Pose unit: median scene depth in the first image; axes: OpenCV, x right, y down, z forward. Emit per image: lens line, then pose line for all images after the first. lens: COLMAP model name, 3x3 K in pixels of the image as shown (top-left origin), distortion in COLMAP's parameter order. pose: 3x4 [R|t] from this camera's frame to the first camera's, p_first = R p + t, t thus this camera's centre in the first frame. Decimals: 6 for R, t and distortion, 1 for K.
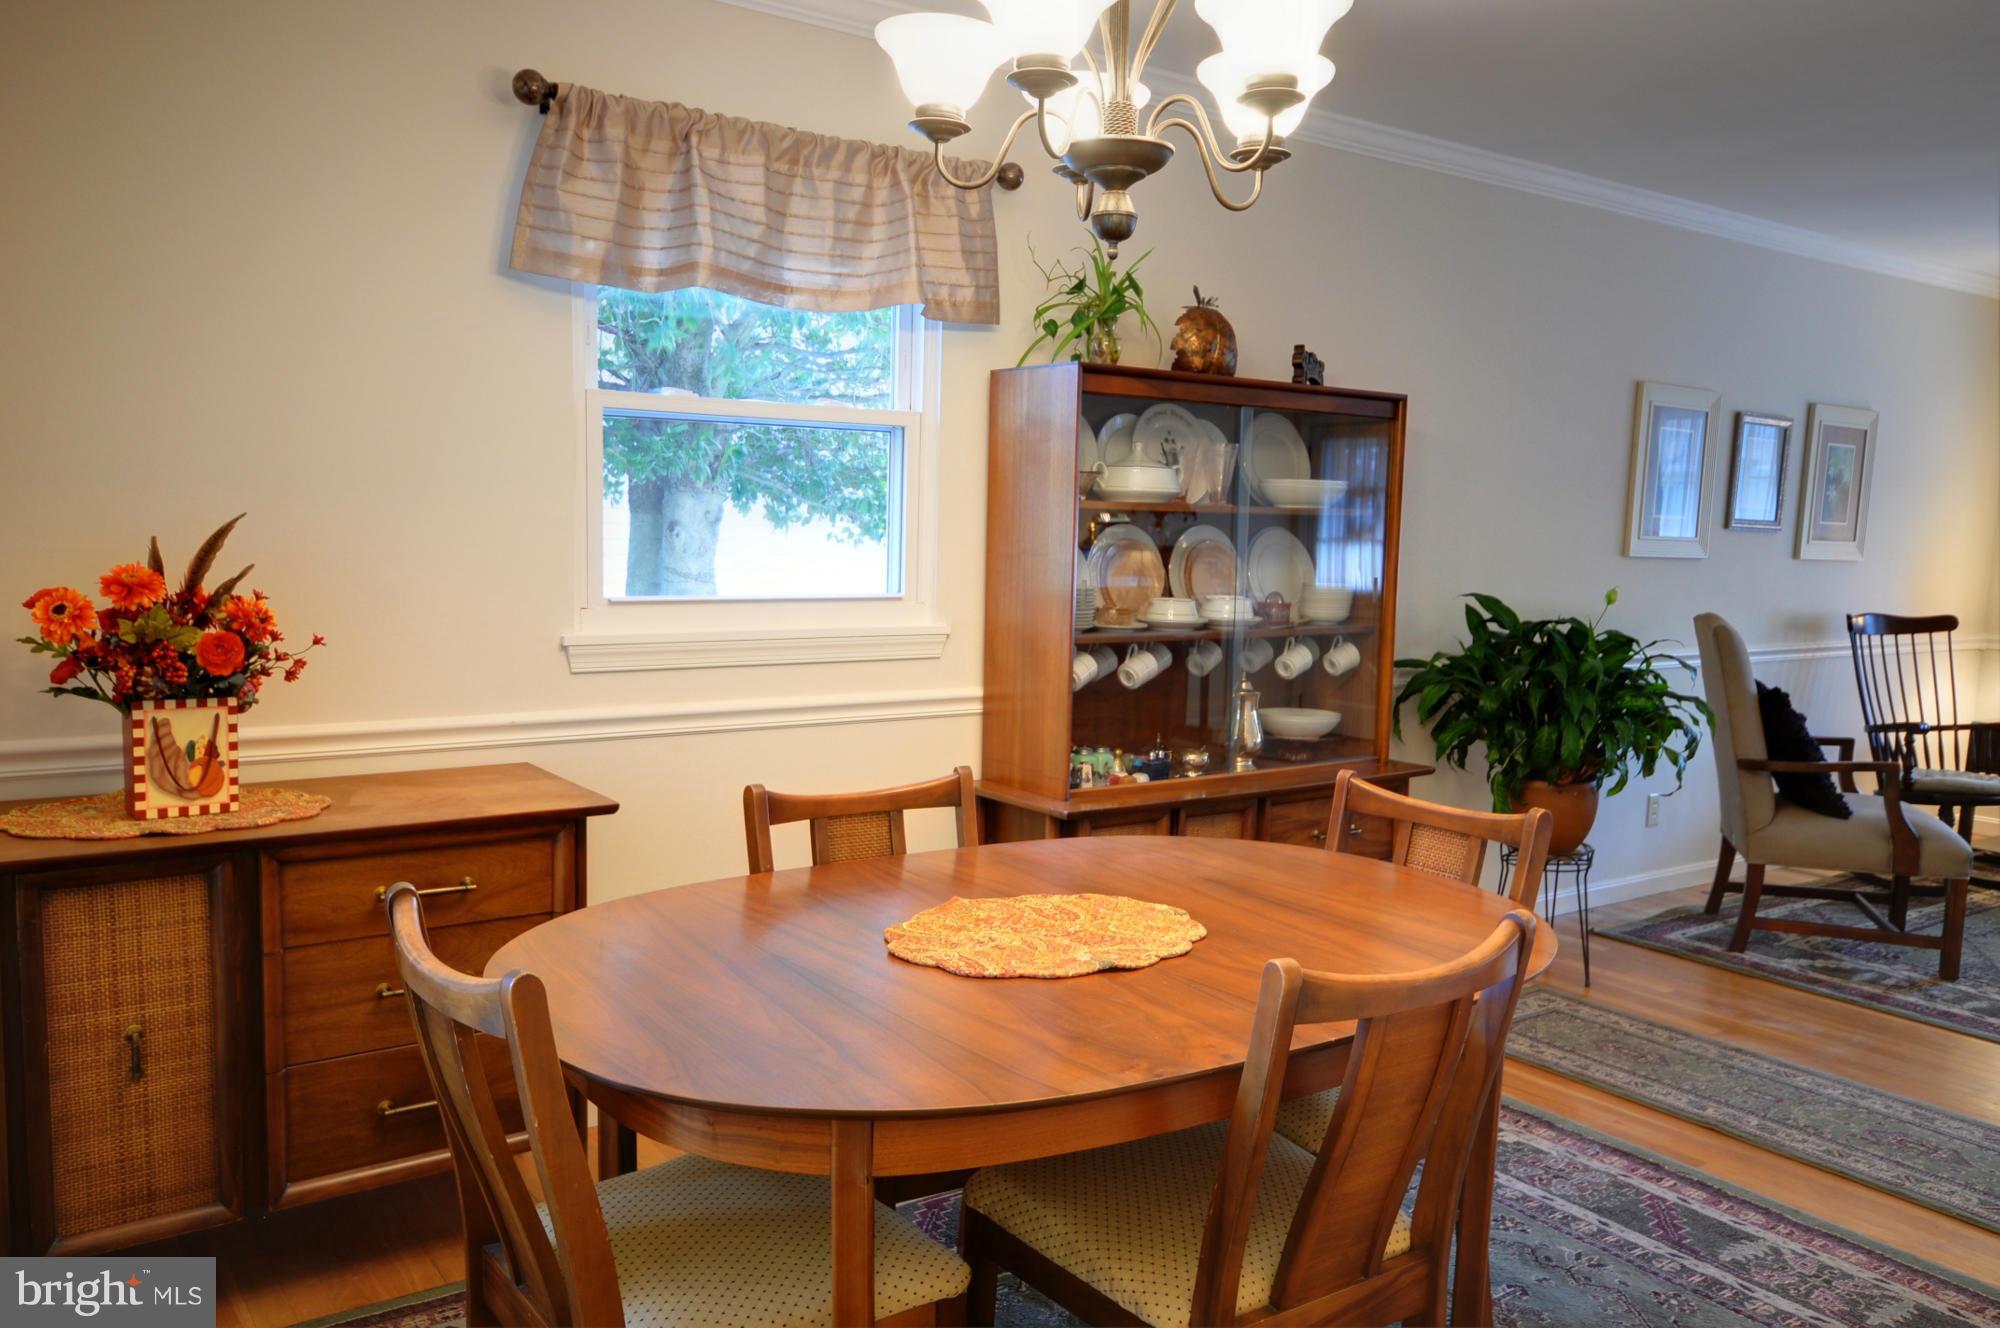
lens RADIAL K [[1473.8, 0, 1000.9], [0, 1473.8, 715.6], [0, 0, 1]] dist [-0.000960, 0.003506]
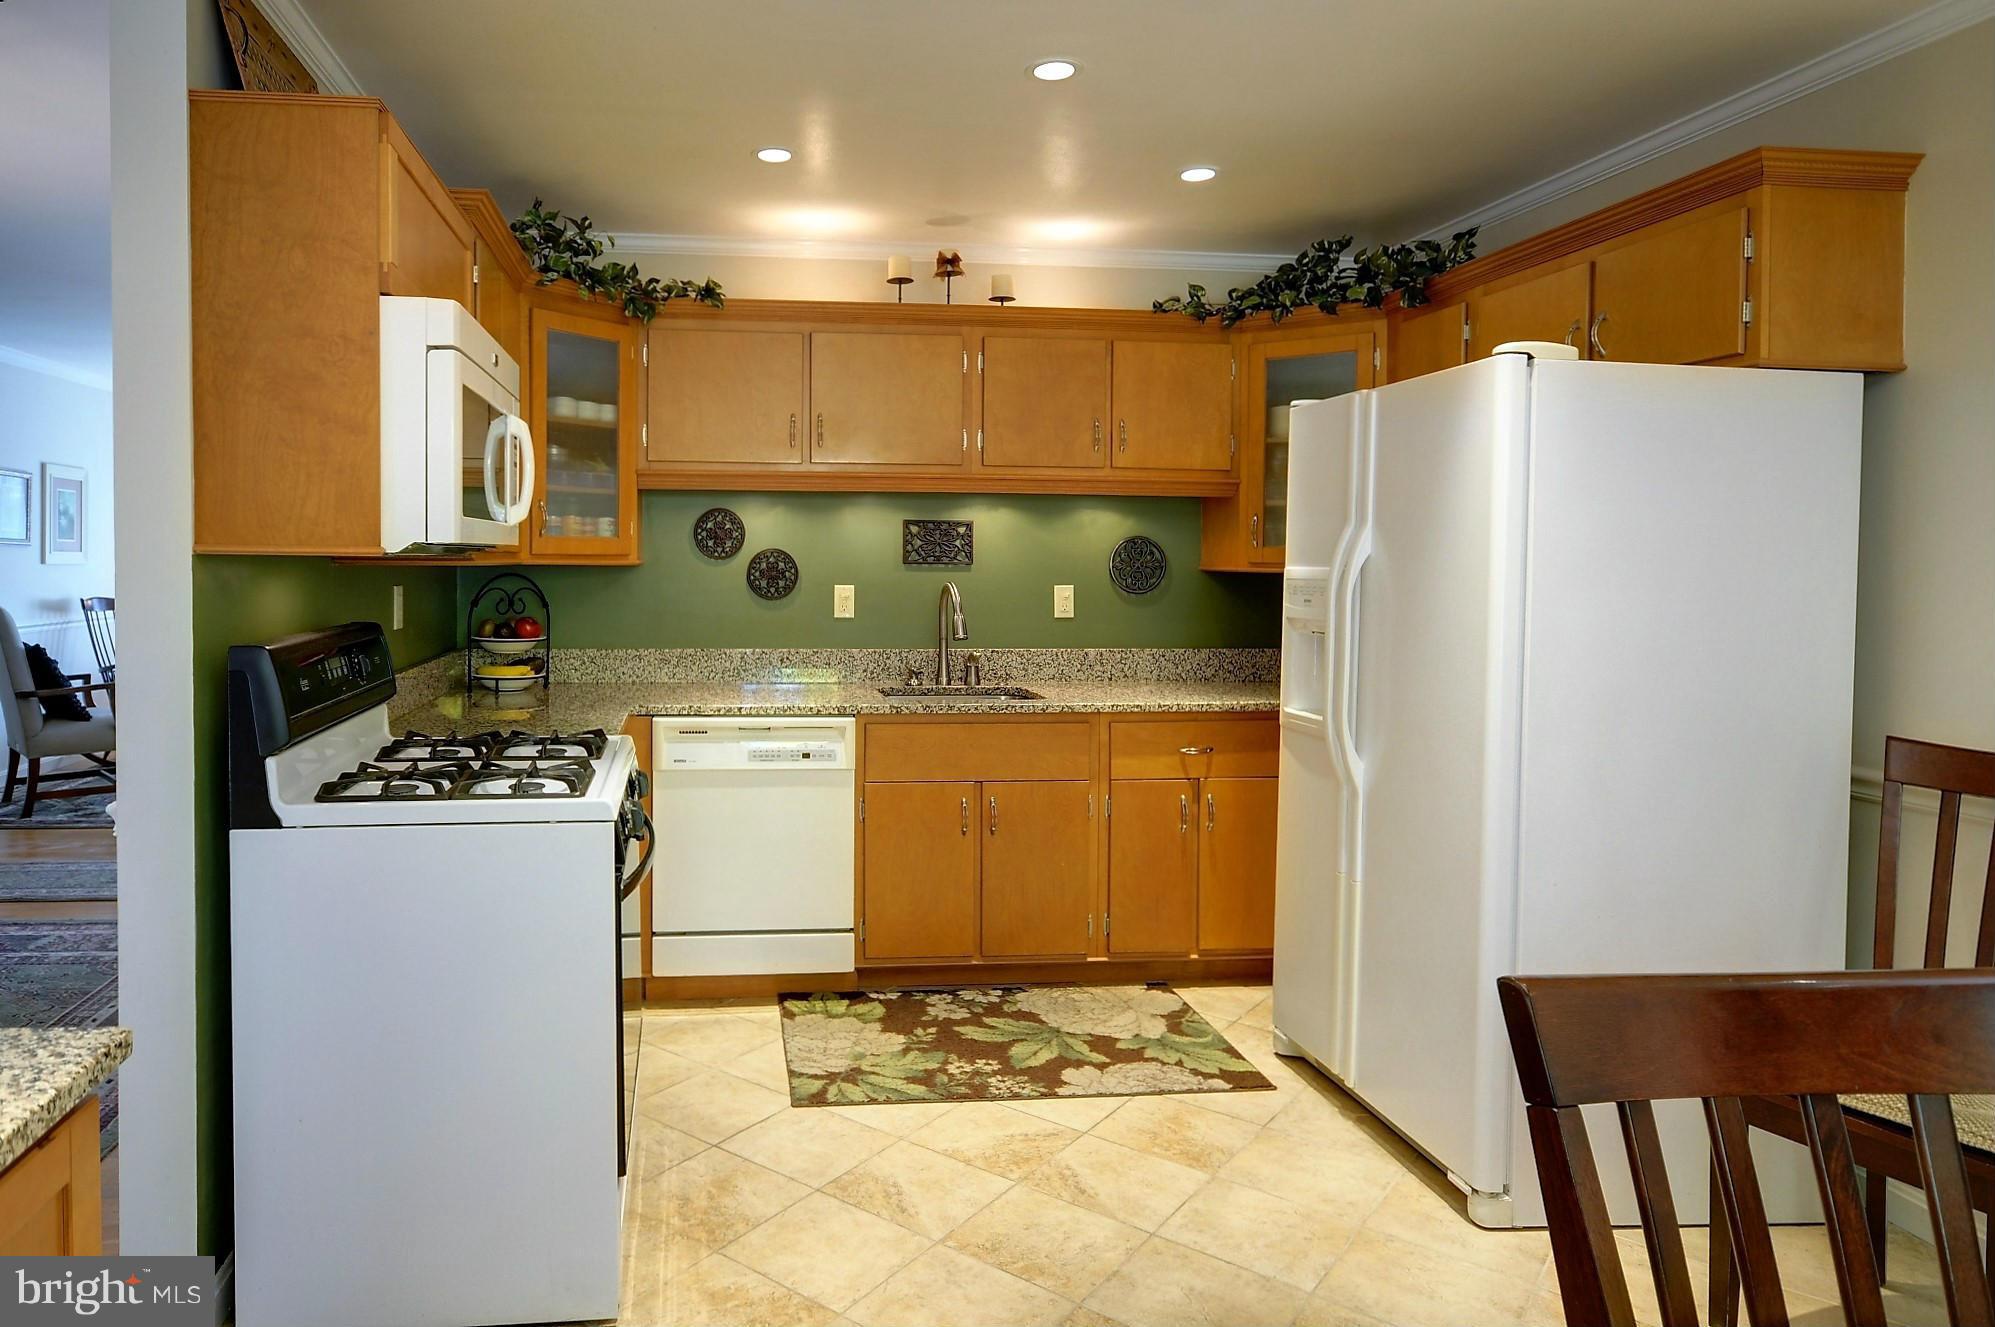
lens RADIAL K [[1204.7, 0, 775.6], [0, 1204.7, 571.1], [0, 0, 1]] dist [-0.004317, 0.000605]
pose [[0.512522, -0.030946, 0.858116, -0.215997], [0.119274, 0.992228, -0.035455, 0.055403], [-0.850350, 0.120523, 0.512230, -0.433457]]
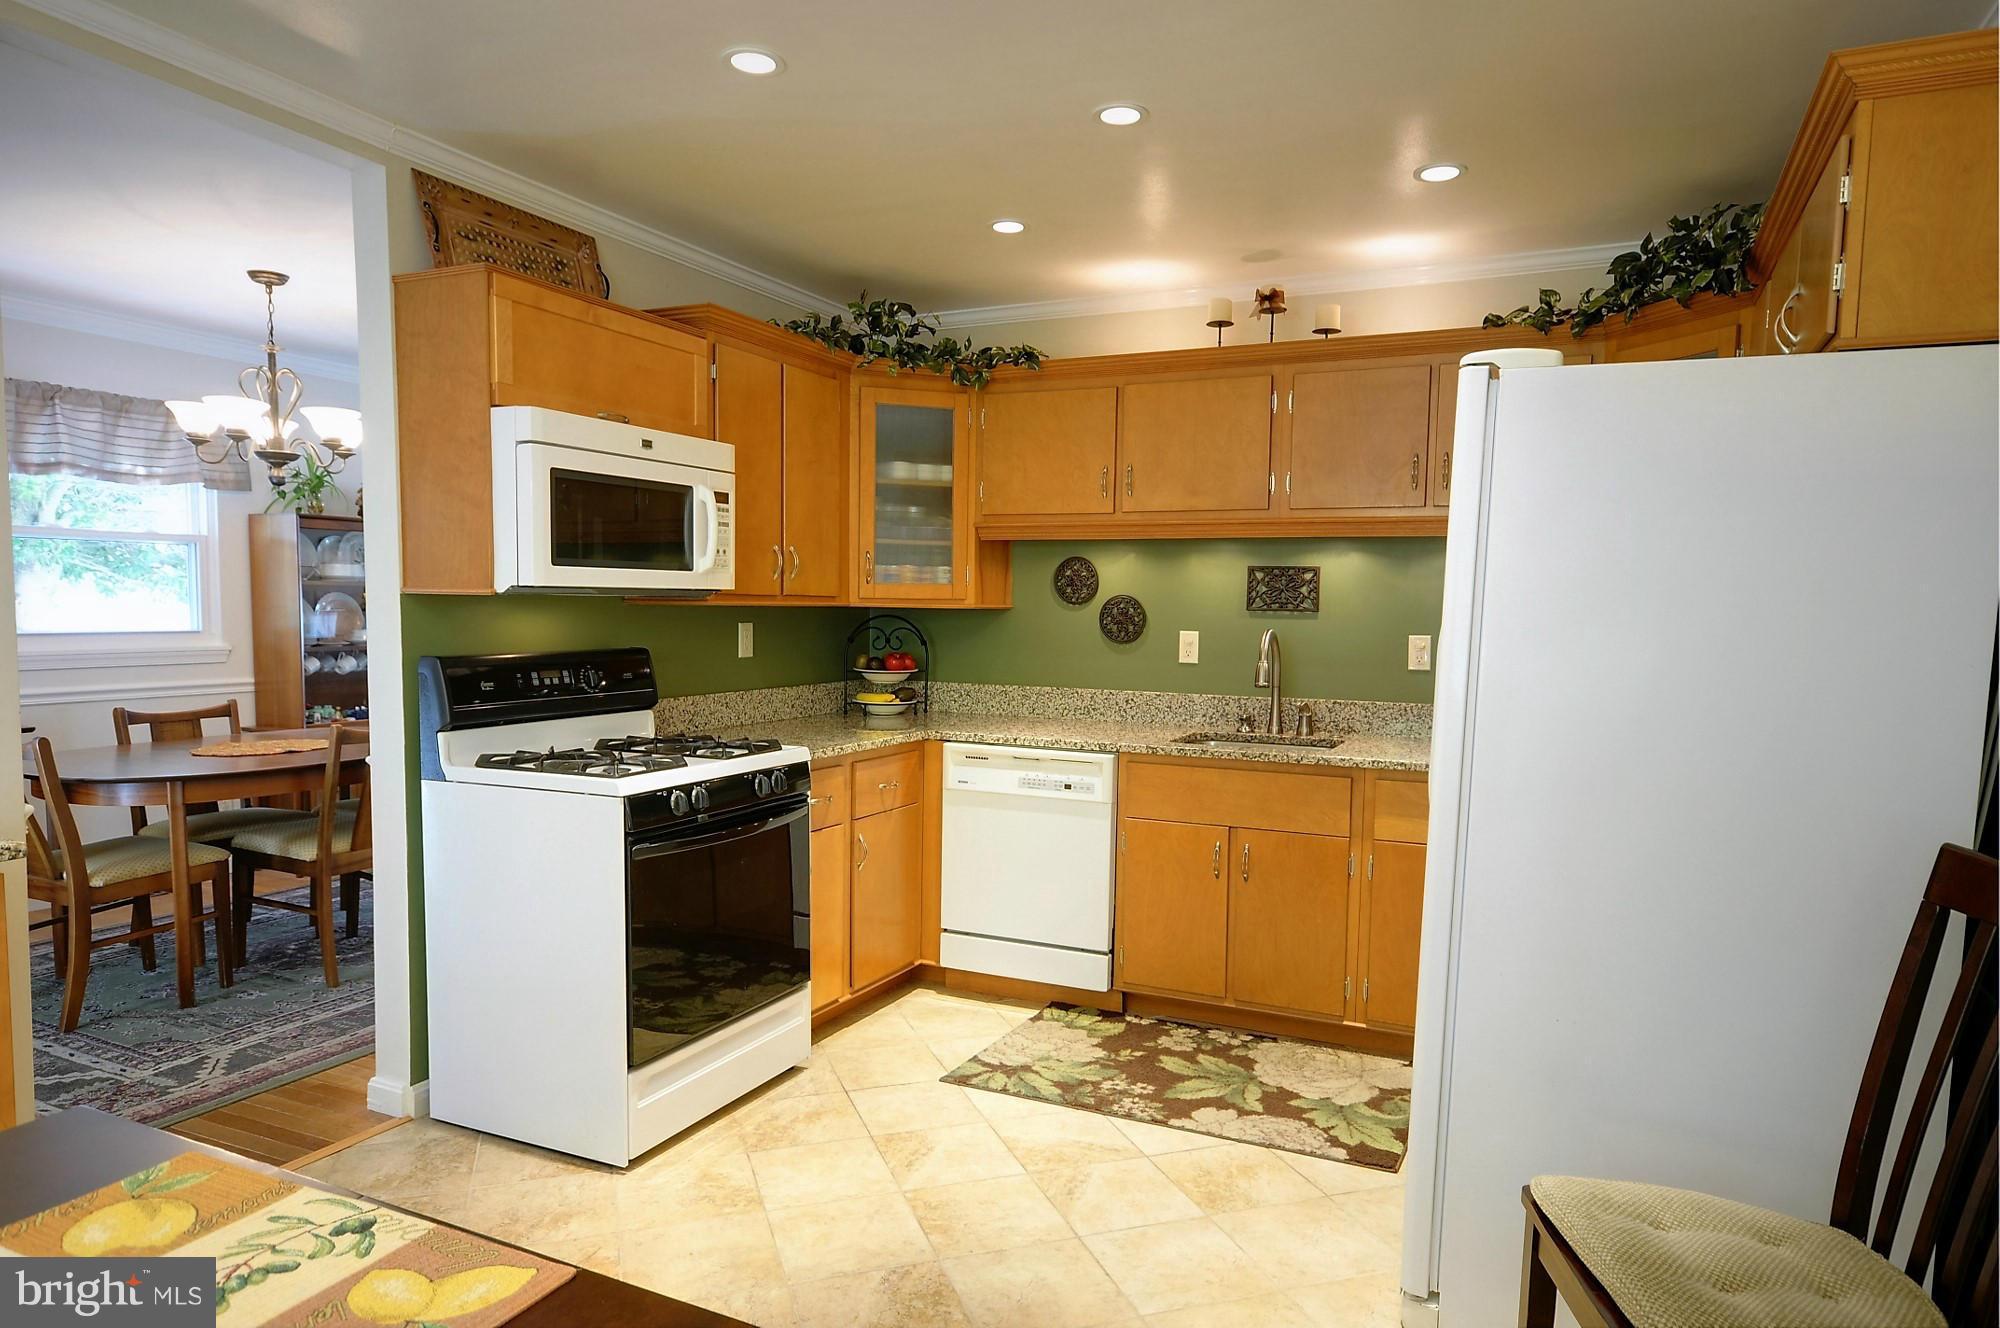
lens RADIAL K [[1203.1, 0, 1000.6], [0, 1203.1, 689.7], [0, 0, 1]] dist [-0.001334, 0.026654]
pose [[0.874364, -0.047909, 0.482900, 0.078051], [0.072197, 0.996883, -0.031822, 0.117371], [-0.479870, 0.062688, 0.875097, -0.835508]]
